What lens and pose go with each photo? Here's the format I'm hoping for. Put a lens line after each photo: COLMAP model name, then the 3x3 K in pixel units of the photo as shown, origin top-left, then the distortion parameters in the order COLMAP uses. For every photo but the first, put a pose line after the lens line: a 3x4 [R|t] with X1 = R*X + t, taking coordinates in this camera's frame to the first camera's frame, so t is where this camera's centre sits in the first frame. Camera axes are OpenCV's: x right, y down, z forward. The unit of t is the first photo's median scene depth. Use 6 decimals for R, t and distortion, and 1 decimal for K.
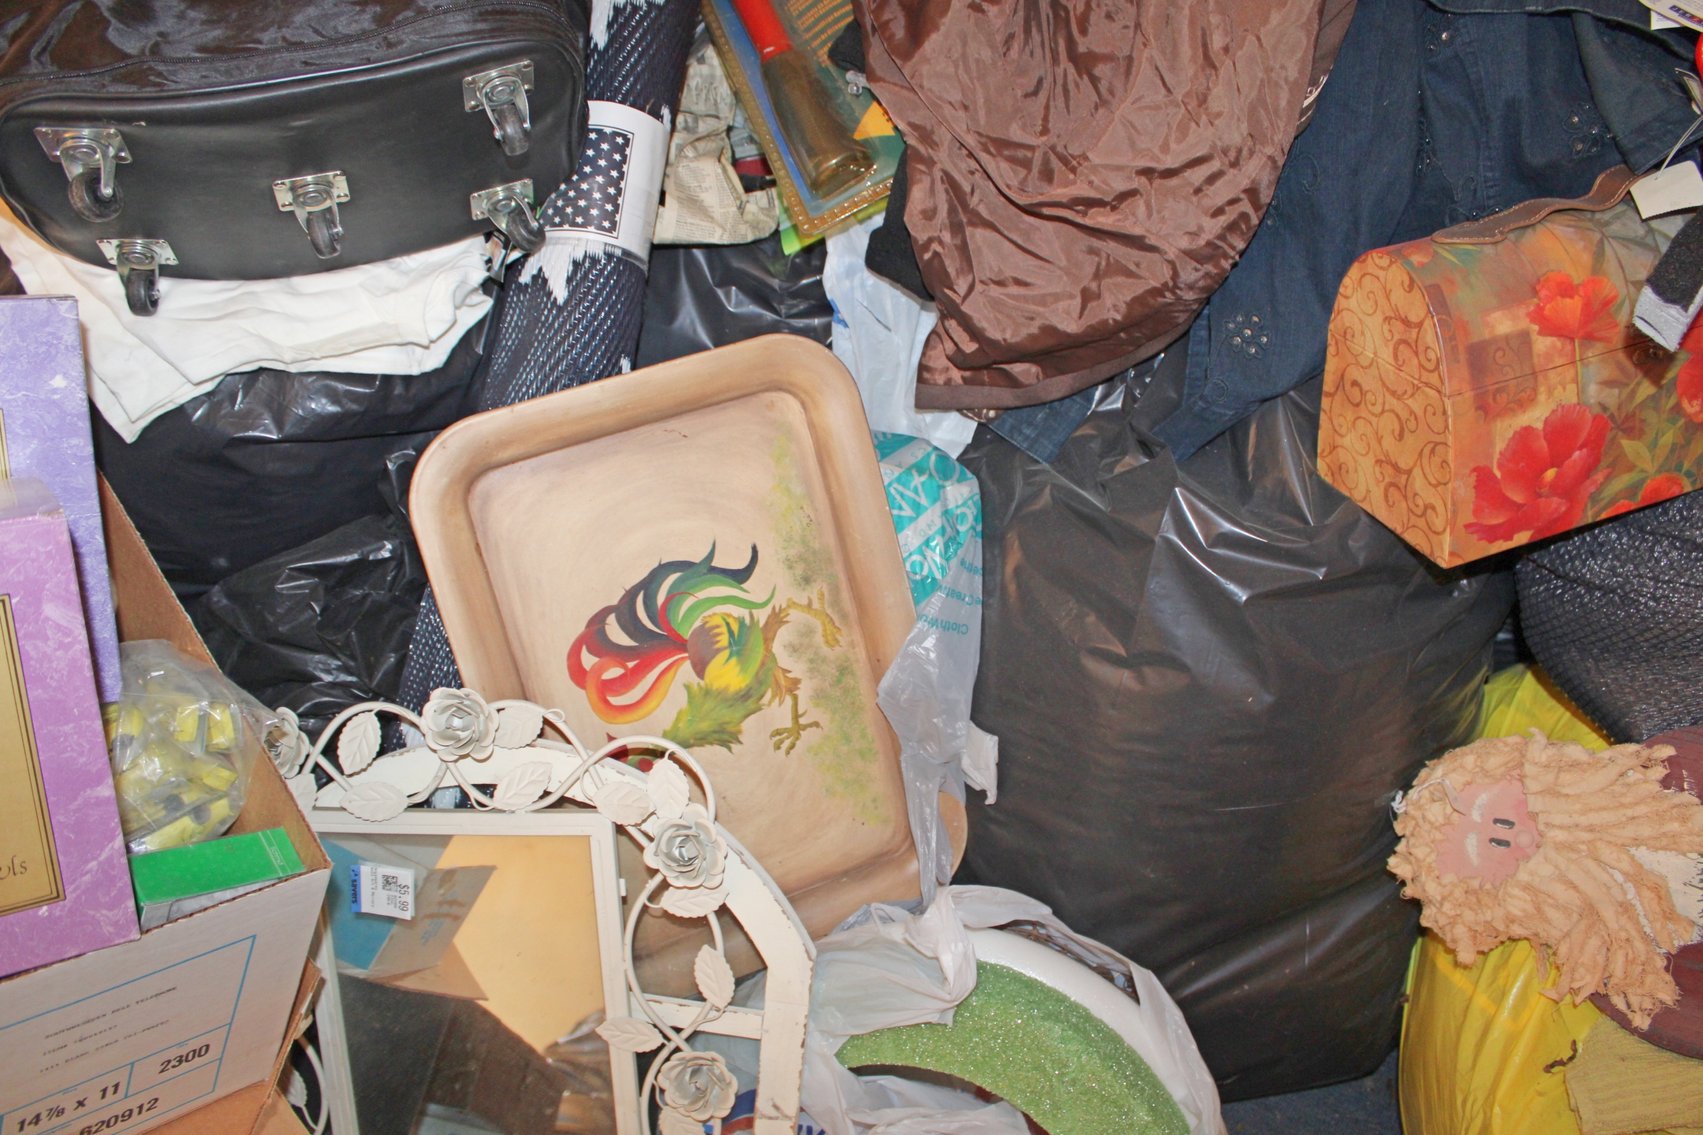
lens RADIAL K [[1420.9, 0, 851.5], [0, 1420.9, 567.5], [0, 0, 1]] dist [-0.197276, 0.197256]
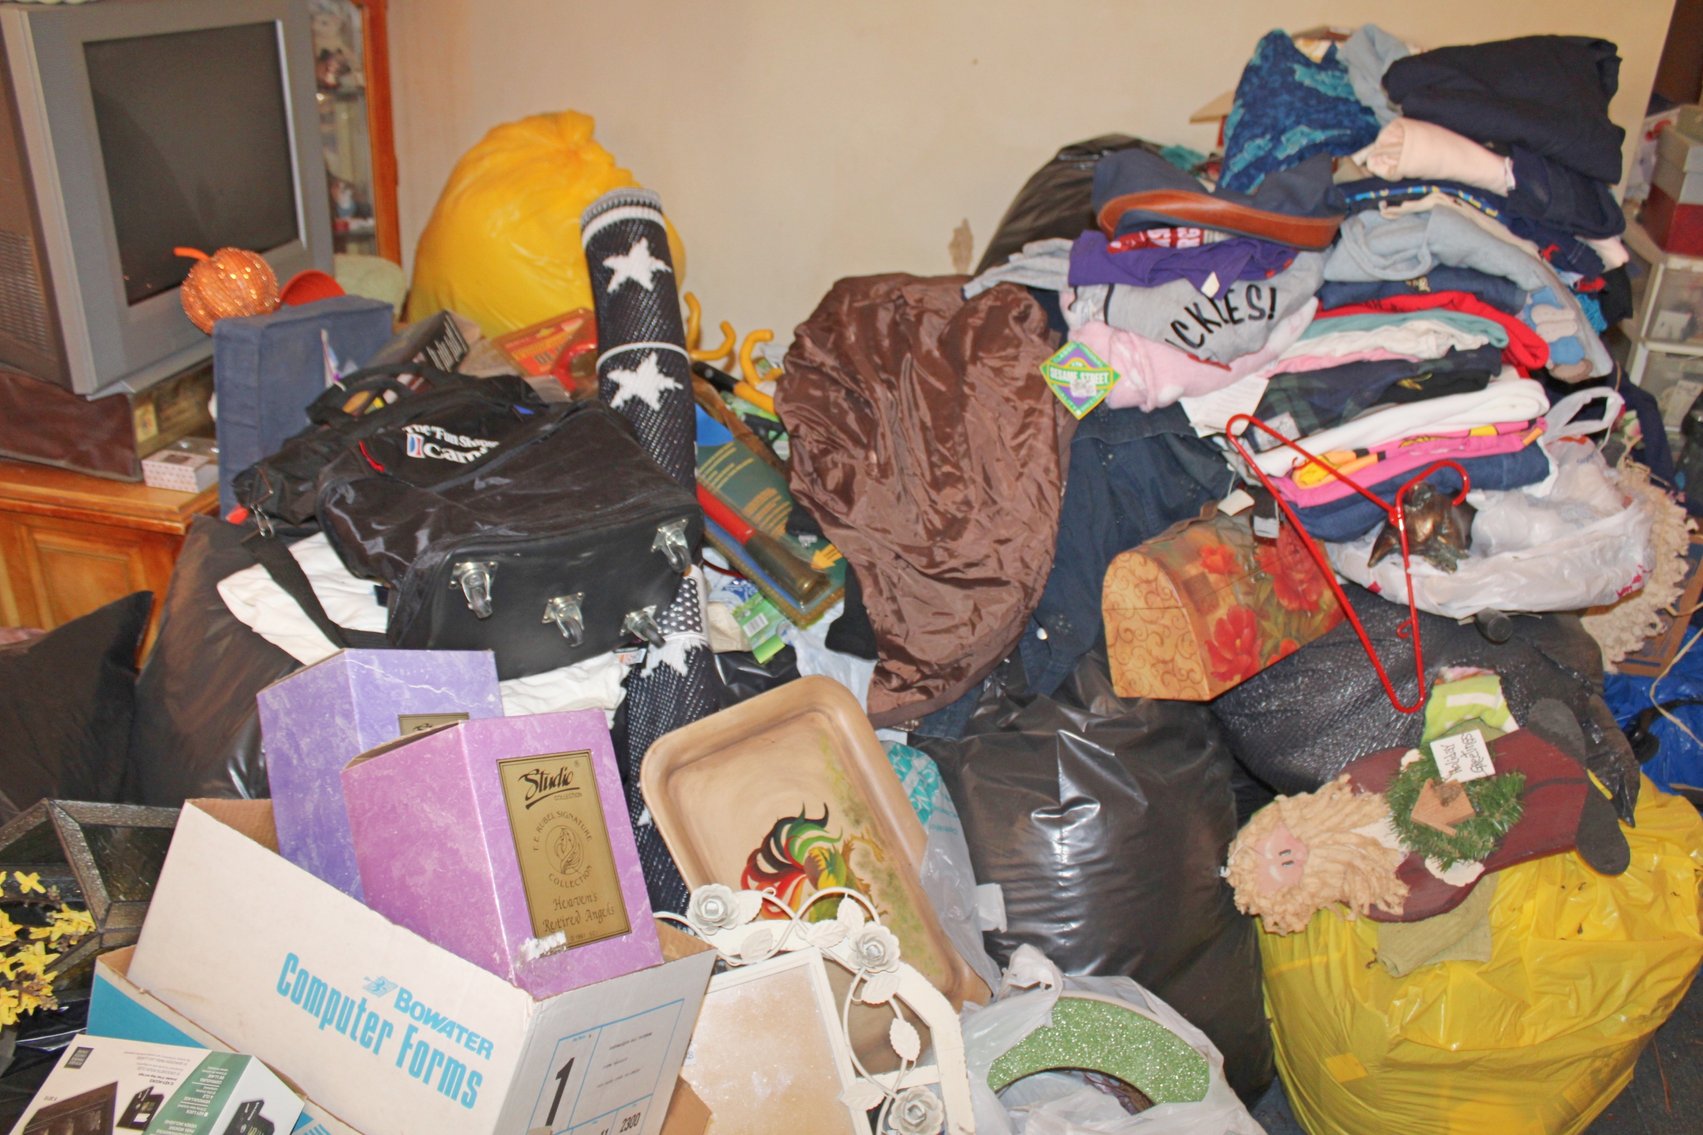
lens RADIAL K [[1420.9, 0, 851.5], [0, 1420.9, 567.5], [0, 0, 1]] dist [-0.197276, 0.197256]
pose [[0.921940, -0.131094, 0.364474, -0.600009], [0.286926, 0.863256, -0.415286, 0.434547], [-0.260192, 0.487446, 0.833484, -0.476990]]
